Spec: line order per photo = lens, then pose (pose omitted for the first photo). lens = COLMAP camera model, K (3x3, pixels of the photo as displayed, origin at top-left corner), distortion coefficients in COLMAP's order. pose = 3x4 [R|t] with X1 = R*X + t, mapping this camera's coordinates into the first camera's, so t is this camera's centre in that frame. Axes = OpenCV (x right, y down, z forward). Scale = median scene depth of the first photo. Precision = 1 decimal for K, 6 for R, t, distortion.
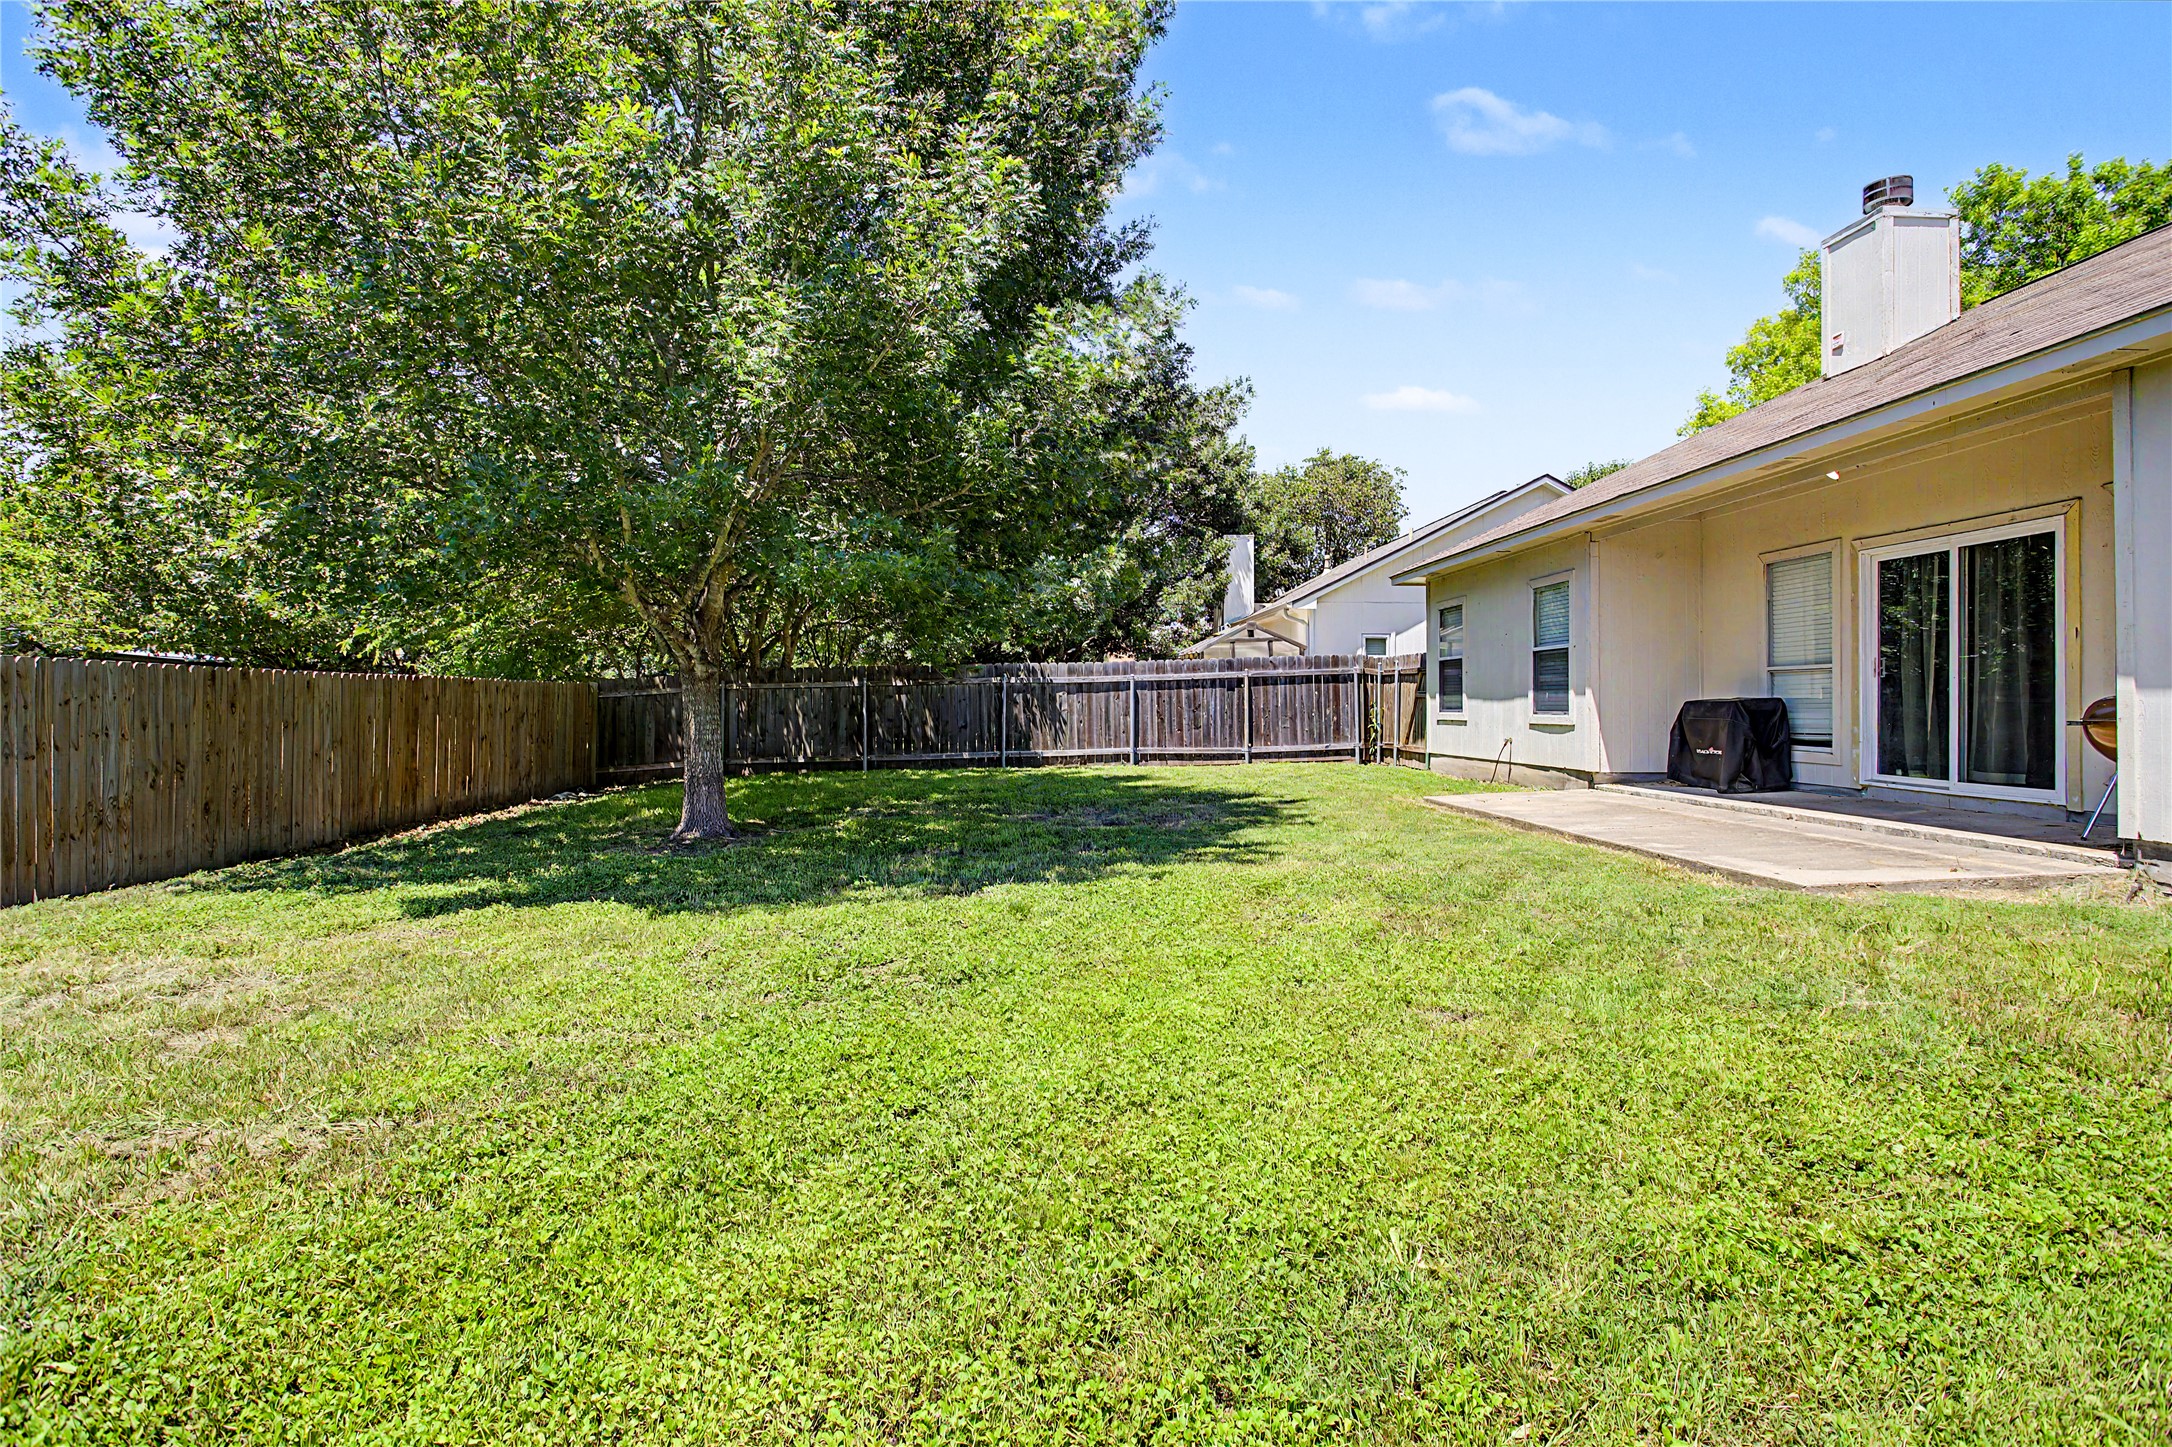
lens RADIAL K [[1033.2, 0, 1093.4], [0, 1033.2, 716.1], [0, 0, 1]] dist [-0.000173, 0.000354]
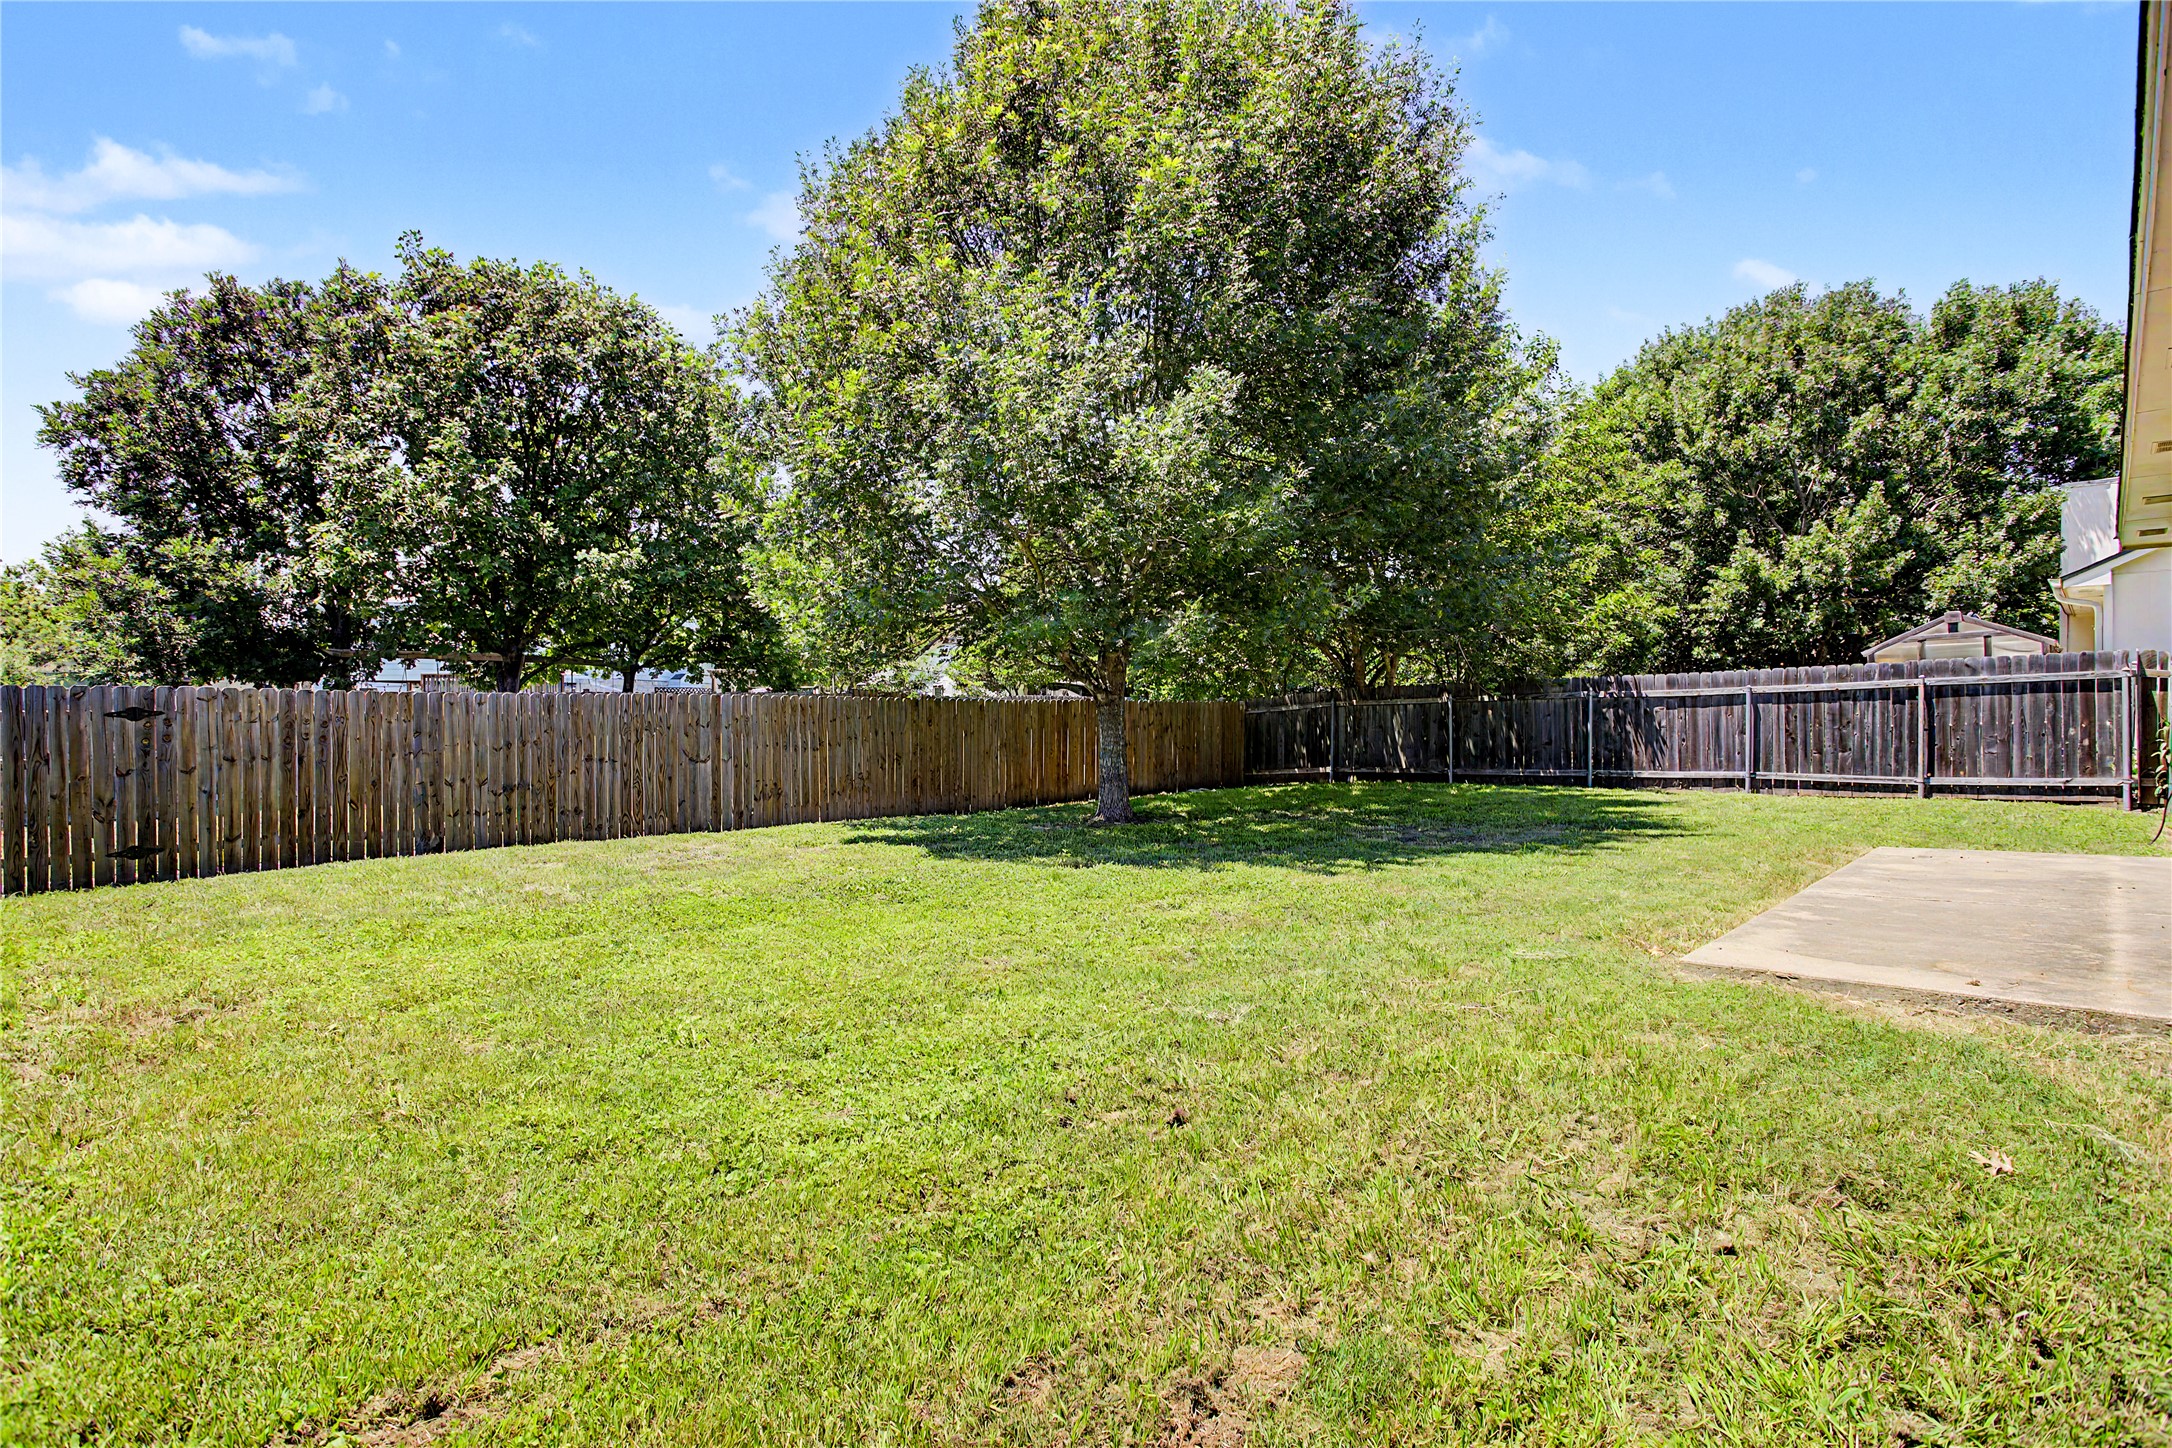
lens RADIAL K [[1033.2, 0, 1087.2], [0, 1033.2, 718.3], [0, 0, 1]] dist [-0.000173, 0.000354]
pose [[0.682813, 0.003328, -0.730585, 0.286002], [-0.007013, 0.999973, -0.001999, -0.008007], [0.730559, 0.006489, 0.682819, 0.018336]]
